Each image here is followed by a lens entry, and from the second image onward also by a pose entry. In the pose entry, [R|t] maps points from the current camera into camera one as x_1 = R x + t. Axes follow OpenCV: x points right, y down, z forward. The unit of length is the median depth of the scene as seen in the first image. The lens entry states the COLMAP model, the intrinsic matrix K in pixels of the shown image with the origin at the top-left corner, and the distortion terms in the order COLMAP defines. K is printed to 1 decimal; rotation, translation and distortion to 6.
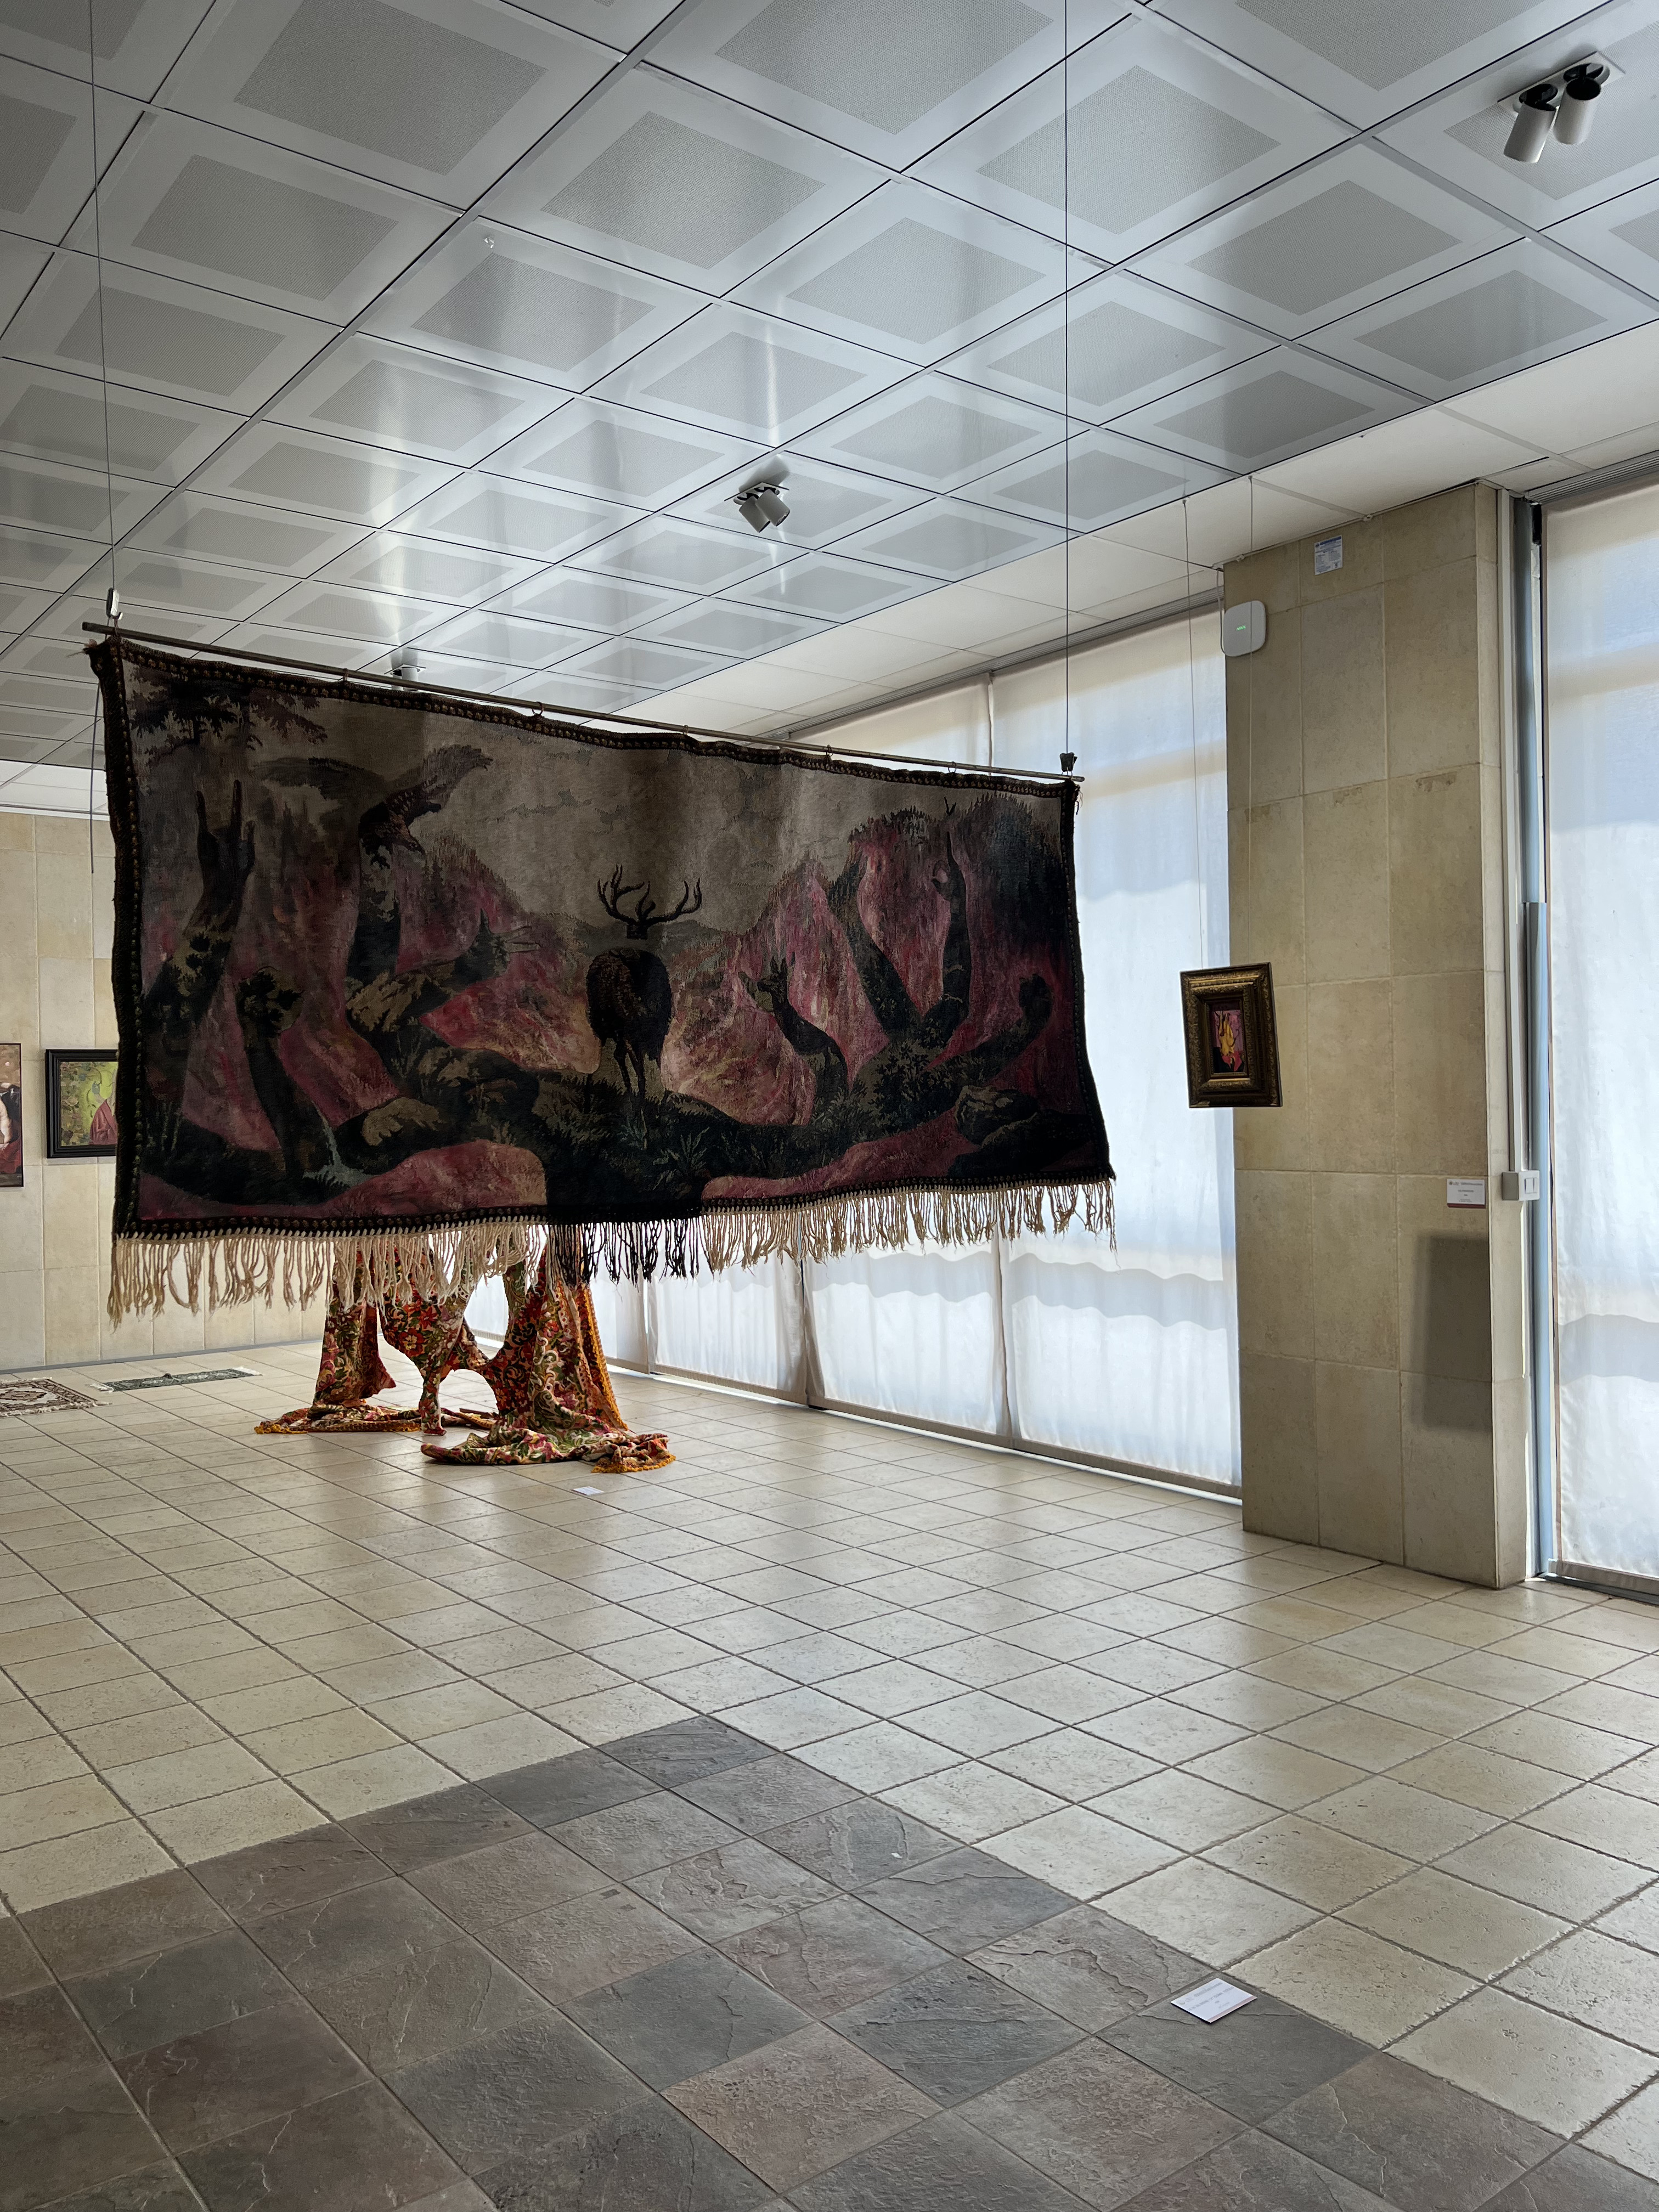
lens RADIAL K [[1692.8, 0, 829.5], [0, 1692.8, 1106.0], [0, 0, 1]] dist [0.005514, 0.002272]
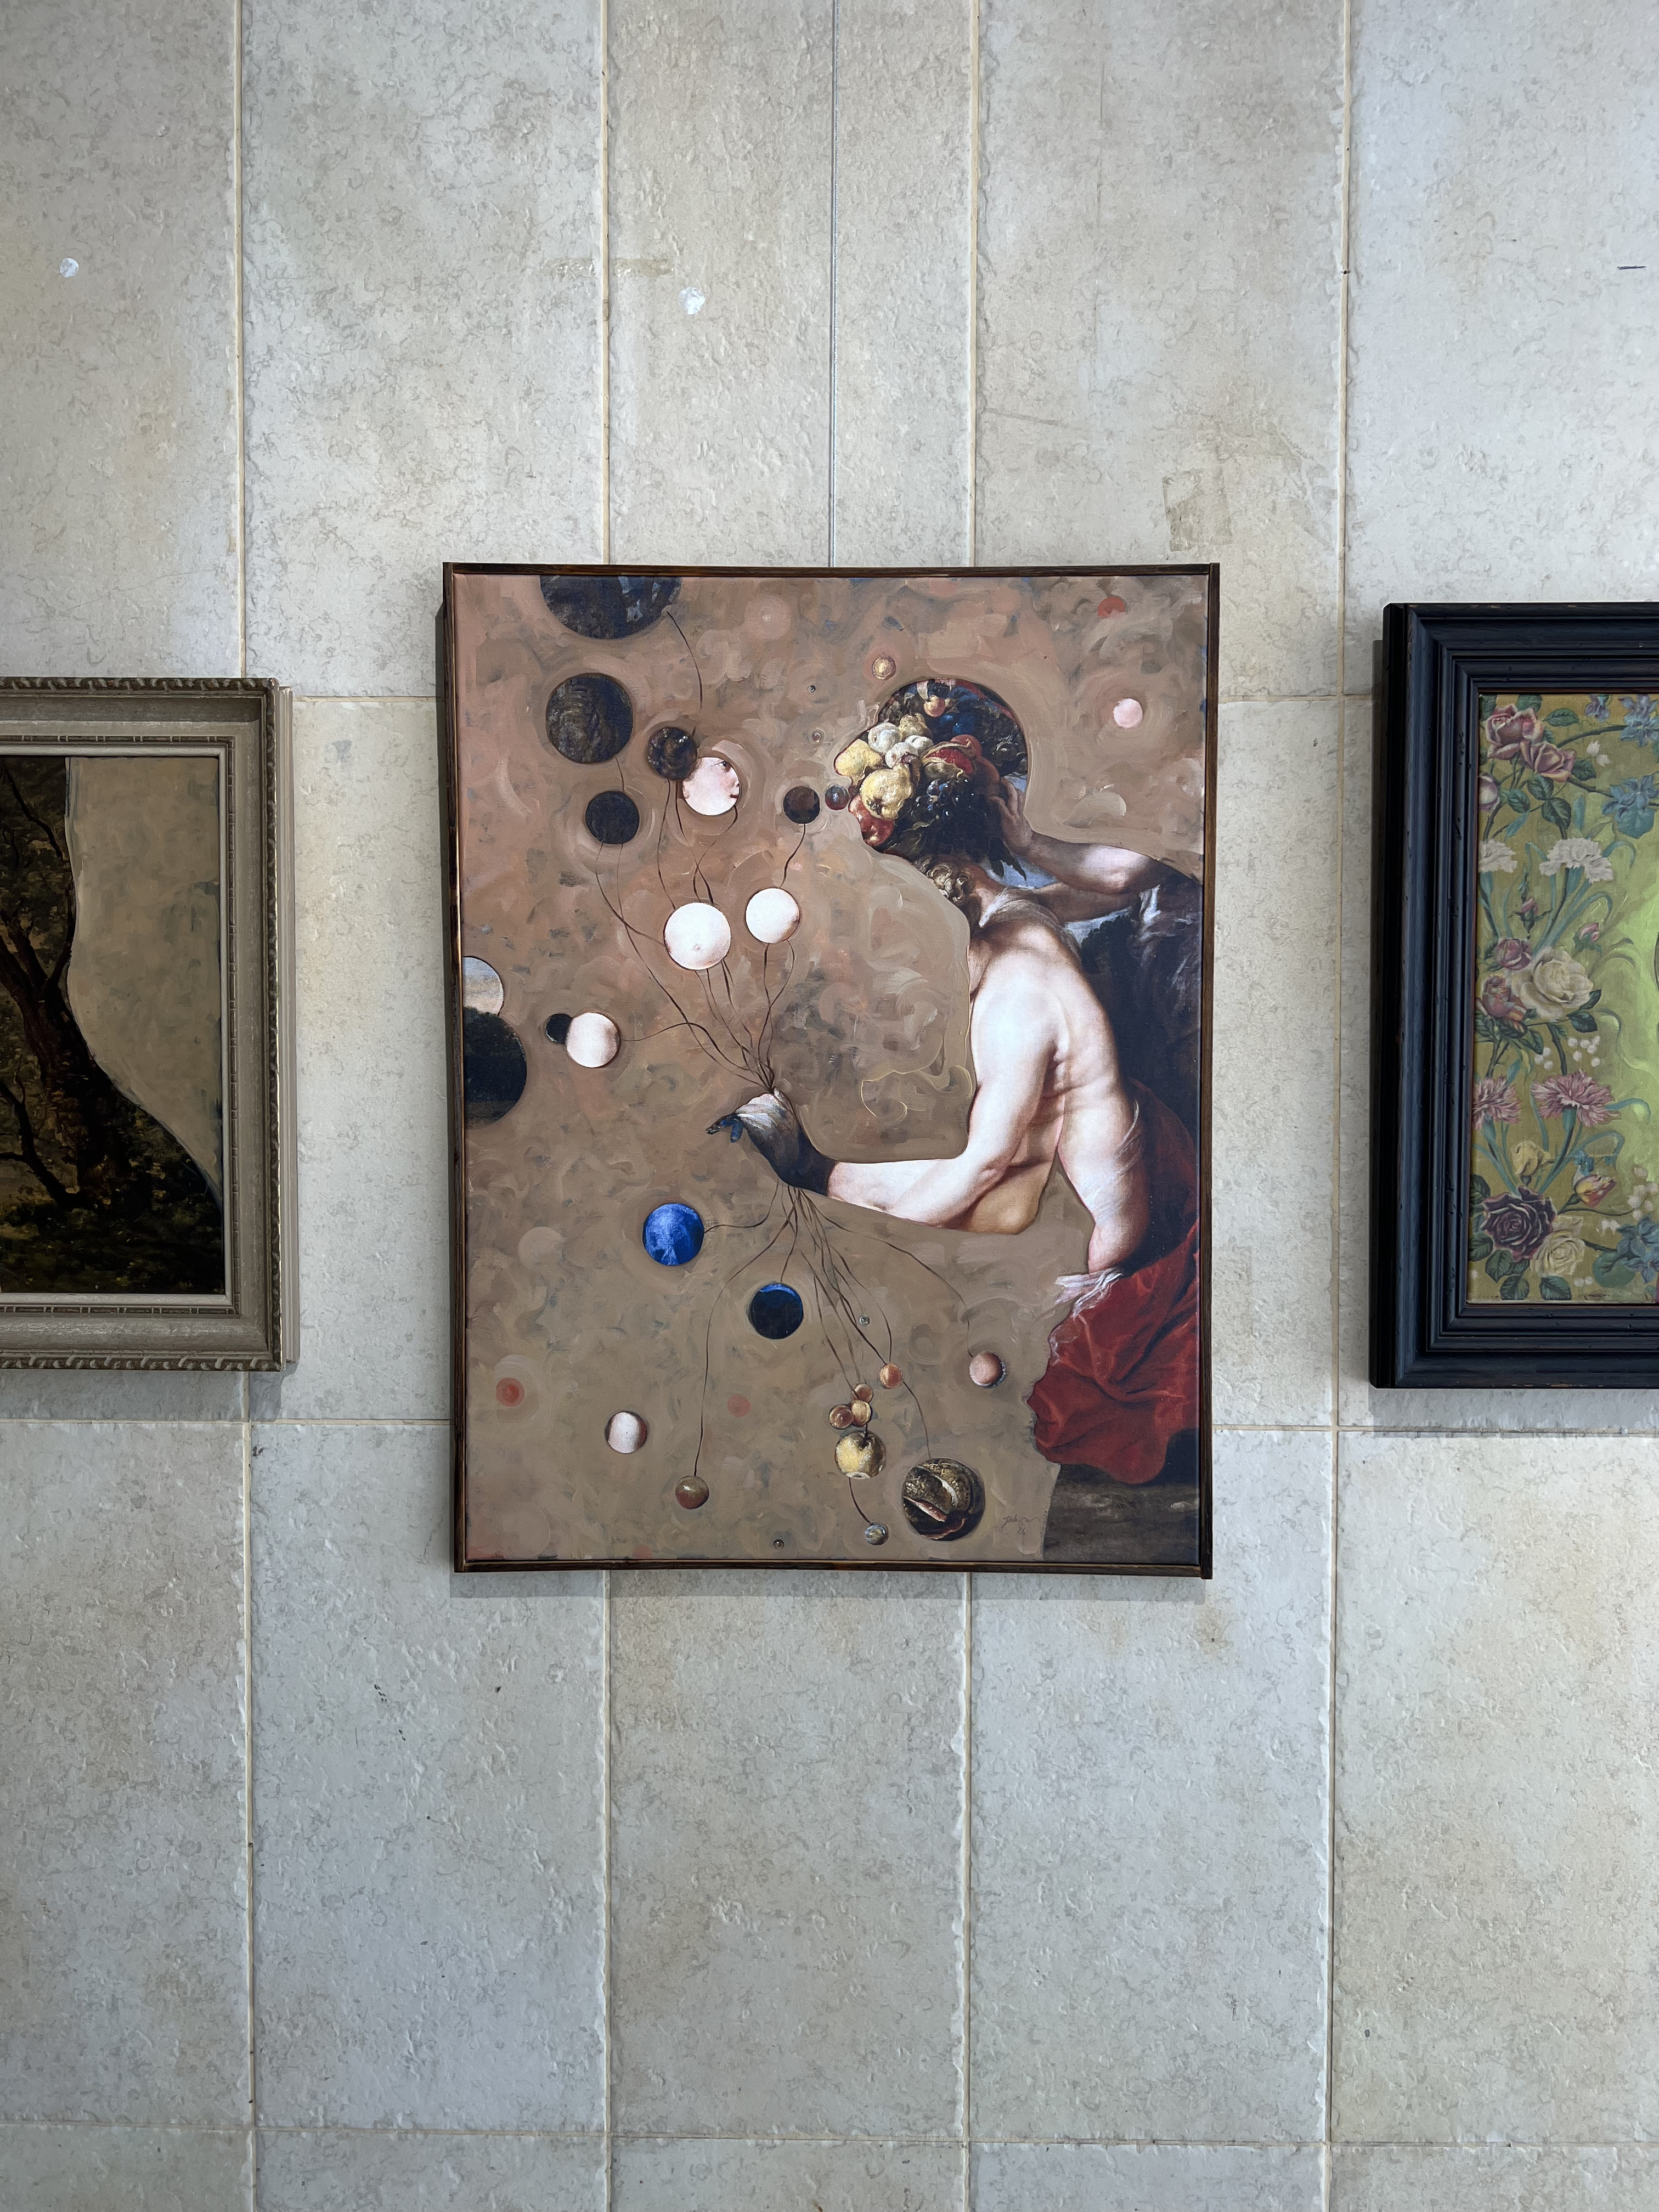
lens RADIAL K [[1692.8, 0, 829.5], [0, 1692.8, 1106.0], [0, 0, 1]] dist [0.005514, 0.002272]
pose [[0.764653, 0.040429, -0.643173, -0.404759], [-0.012767, 0.998785, 0.047603, 0.001377], [0.644316, -0.028189, 0.764240, 0.860503]]
